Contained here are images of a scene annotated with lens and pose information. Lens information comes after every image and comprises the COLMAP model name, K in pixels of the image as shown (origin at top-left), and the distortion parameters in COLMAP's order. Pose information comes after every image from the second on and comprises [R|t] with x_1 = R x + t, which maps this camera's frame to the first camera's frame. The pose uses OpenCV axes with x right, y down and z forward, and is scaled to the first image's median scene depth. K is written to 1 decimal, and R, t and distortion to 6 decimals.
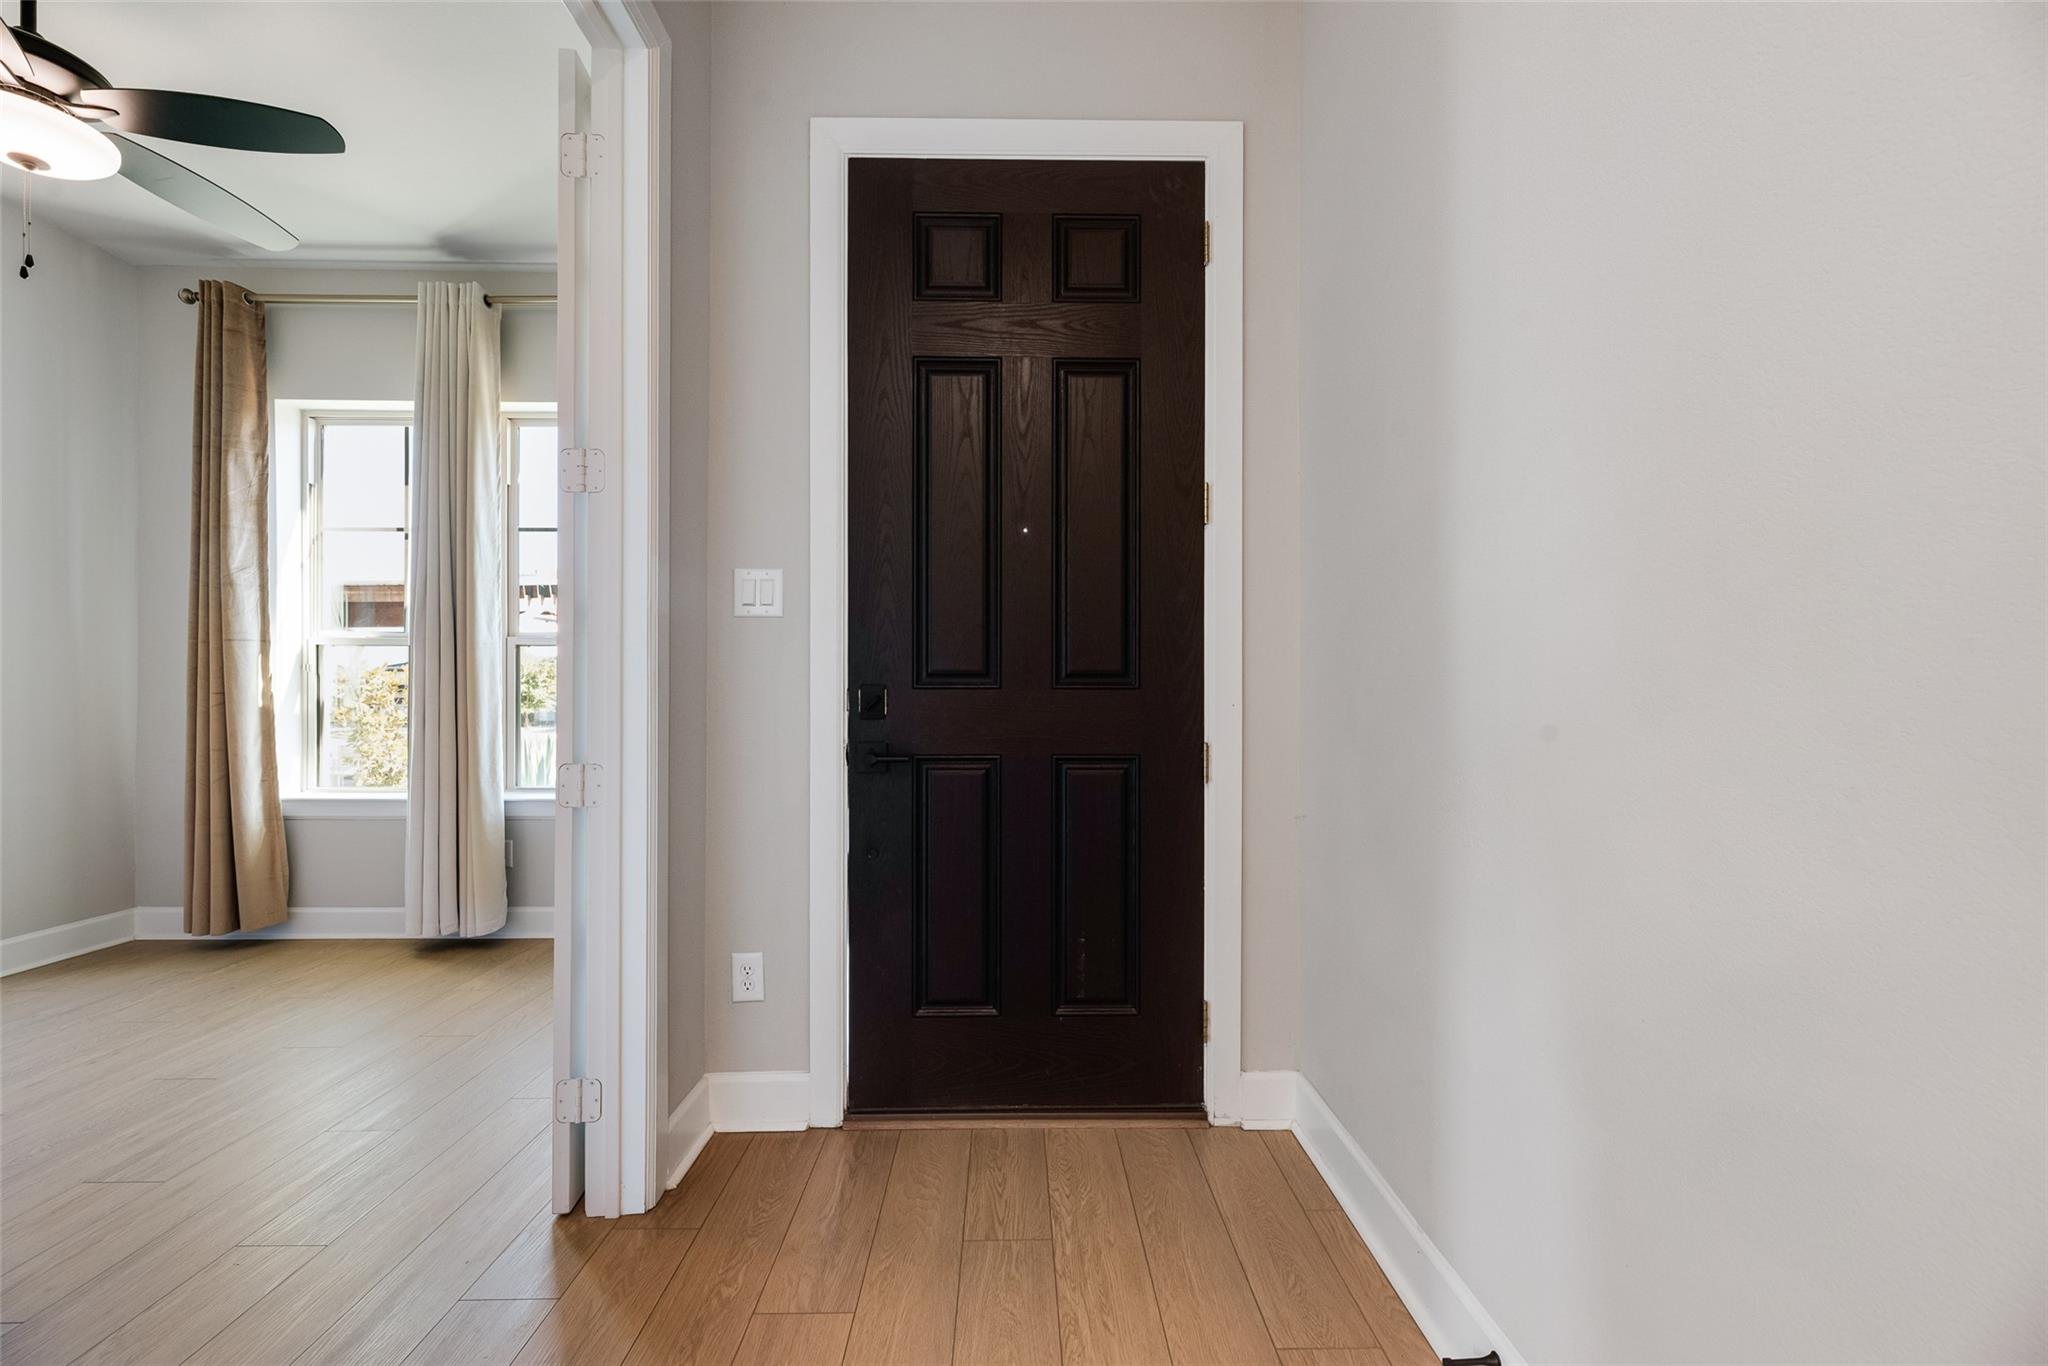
lens RADIAL K [[835.5, 0, 1025.4], [0, 835.5, 689.3], [0, 0, 1]] dist [0.002313, 0.000500]
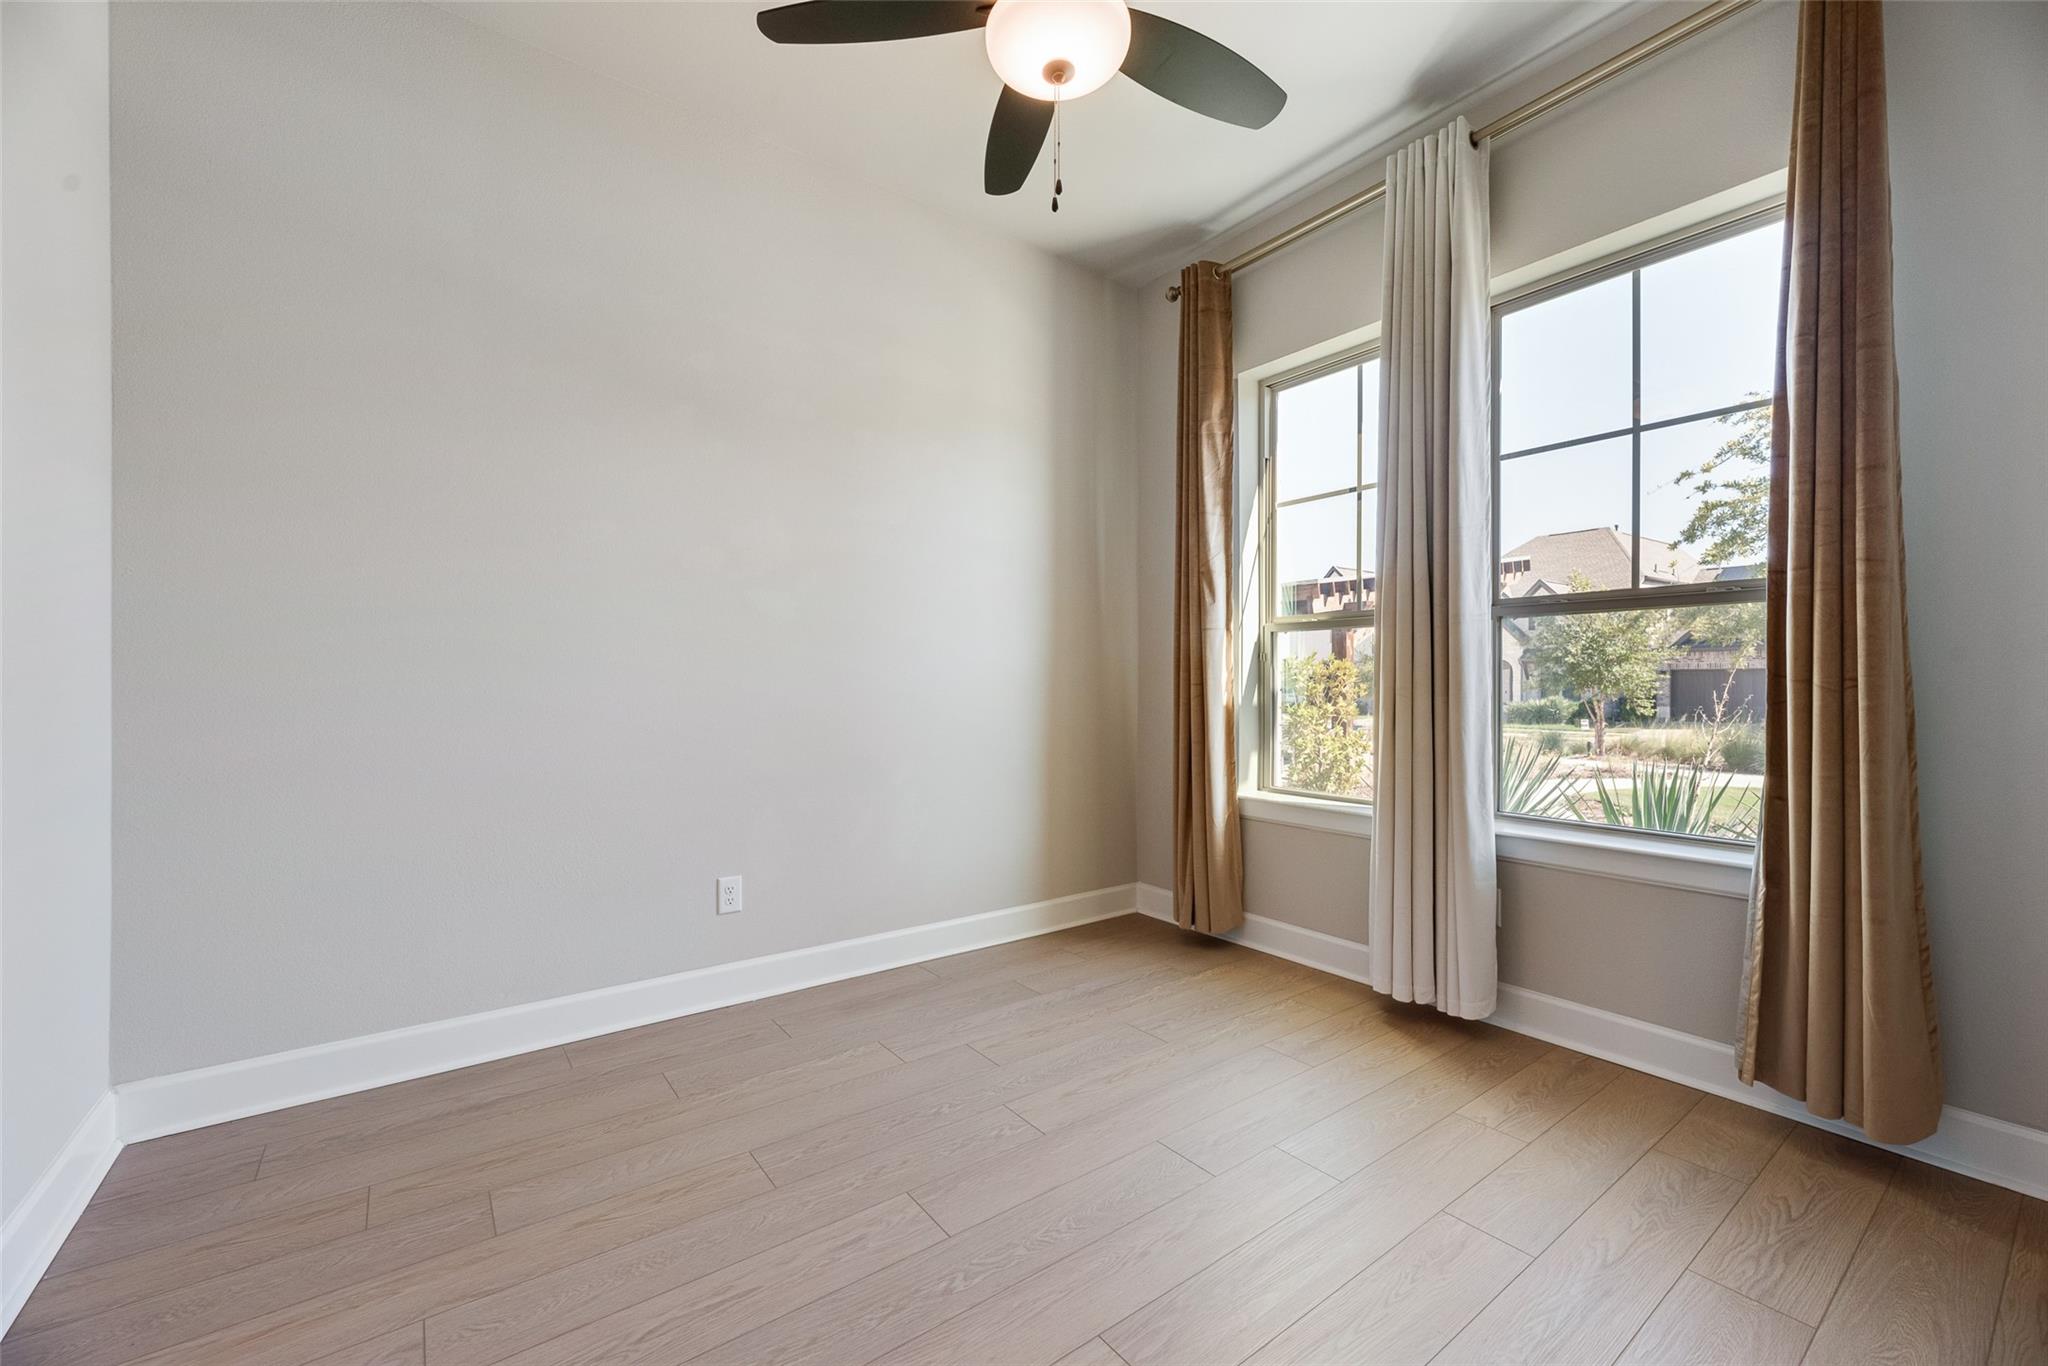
lens RADIAL K [[835.5, 0, 1025.4], [0, 835.5, 689.3], [0, 0, 1]] dist [0.002313, 0.000500]
pose [[0.587626, 0.003838, -0.809123, -0.281092], [0.002759, 0.999973, 0.006747, 0.003928], [0.809128, -0.006197, 0.587600, 0.256994]]
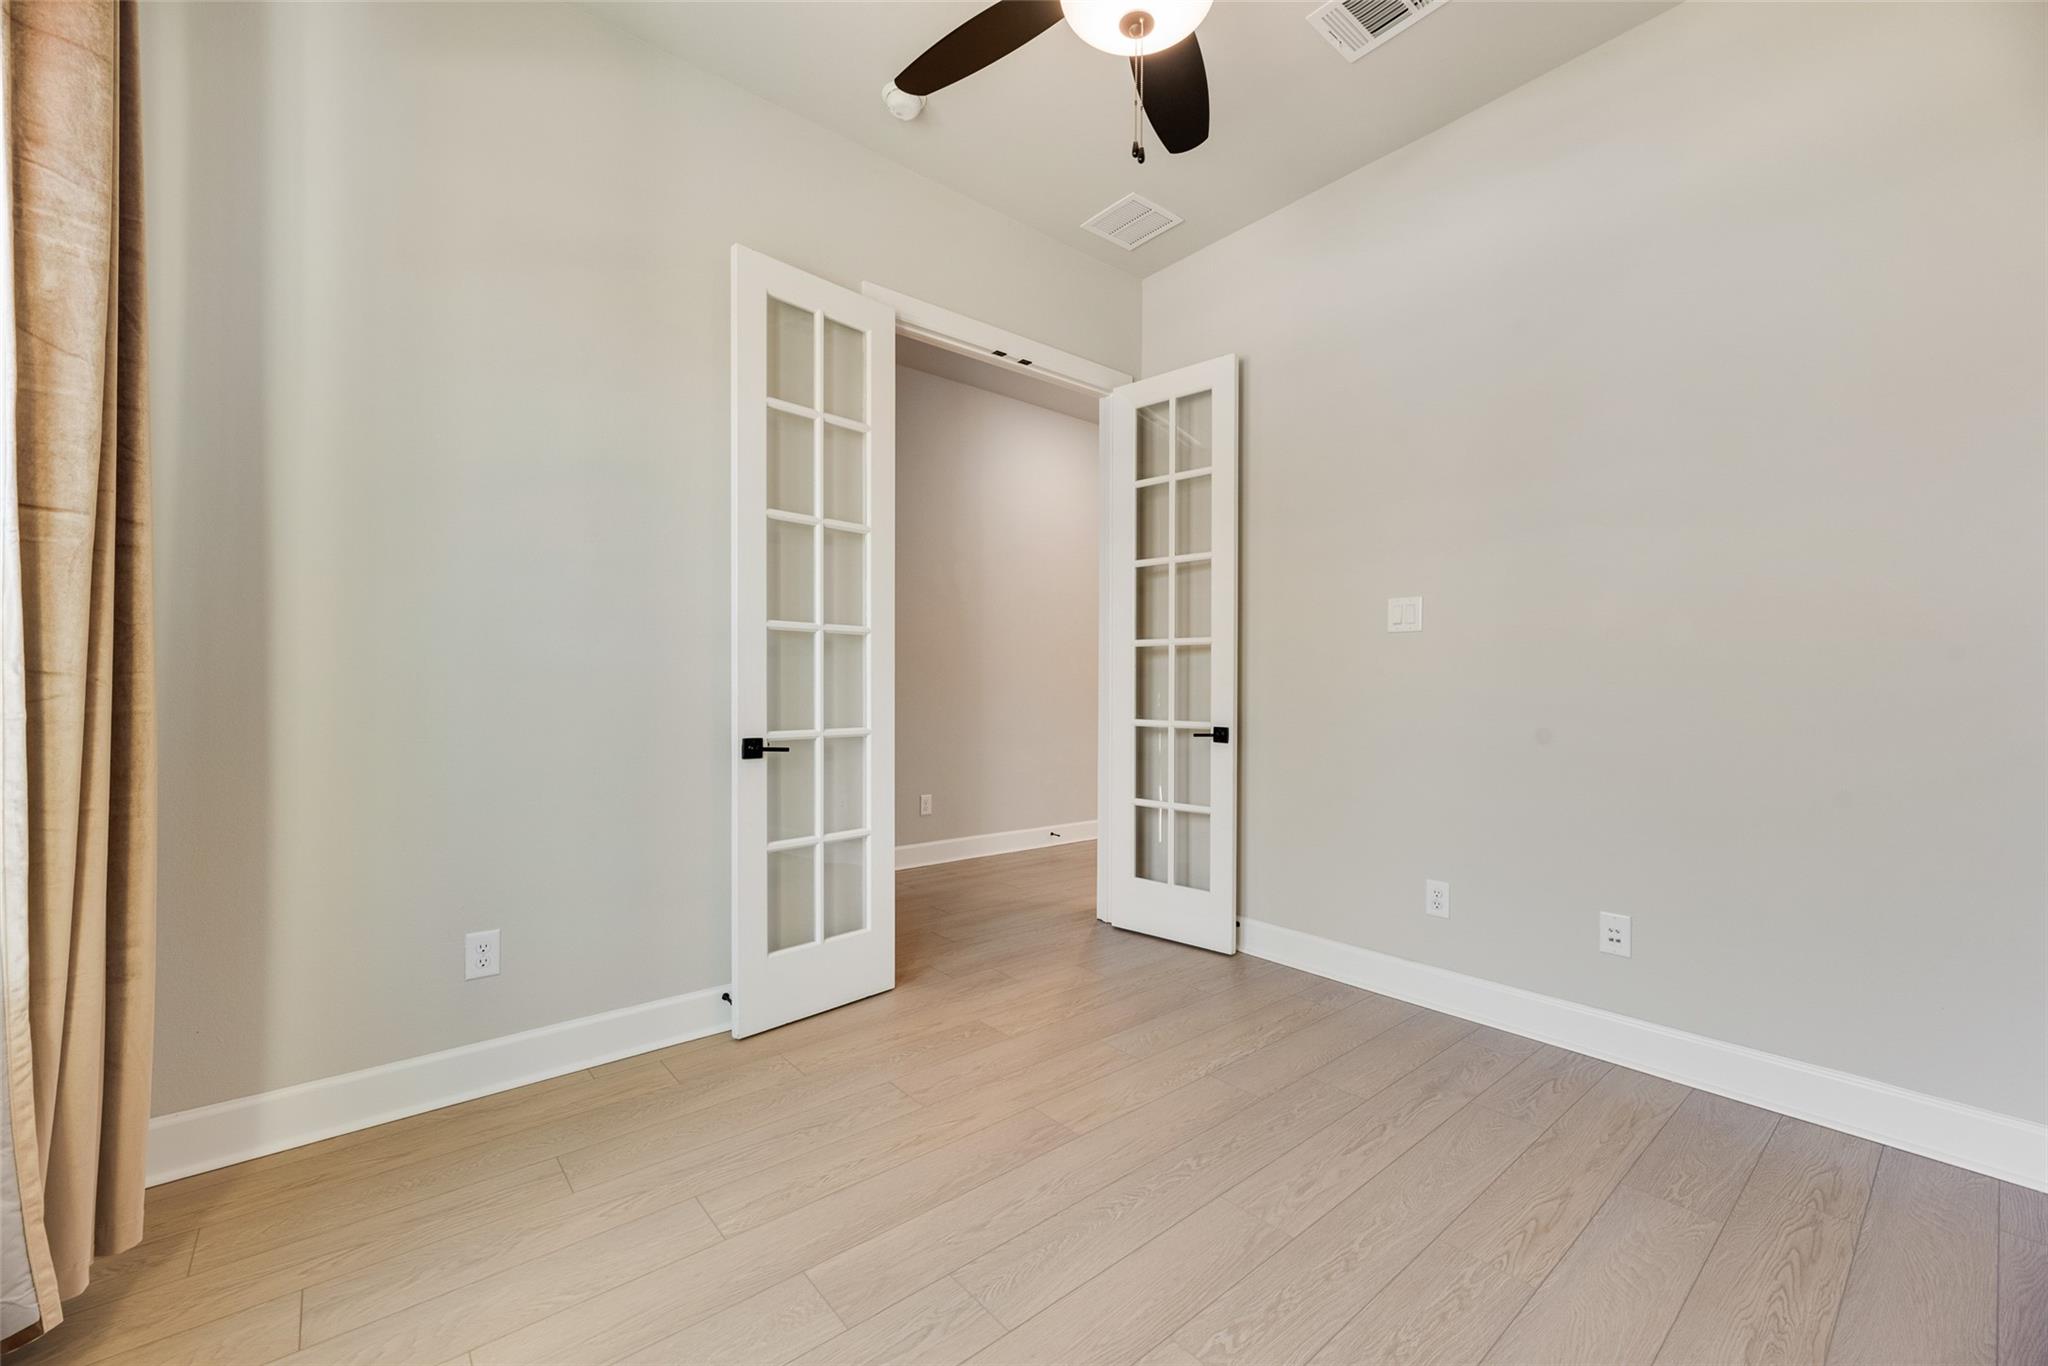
lens RADIAL K [[835.5, 0, 1025.4], [0, 835.5, 689.3], [0, 0, 1]] dist [0.002313, 0.000500]
pose [[-0.628814, -0.007696, 0.777518, -0.957502], [-0.007491, 0.999965, 0.003839, 0.004725], [-0.777520, -0.003410, -0.628849, 0.868393]]
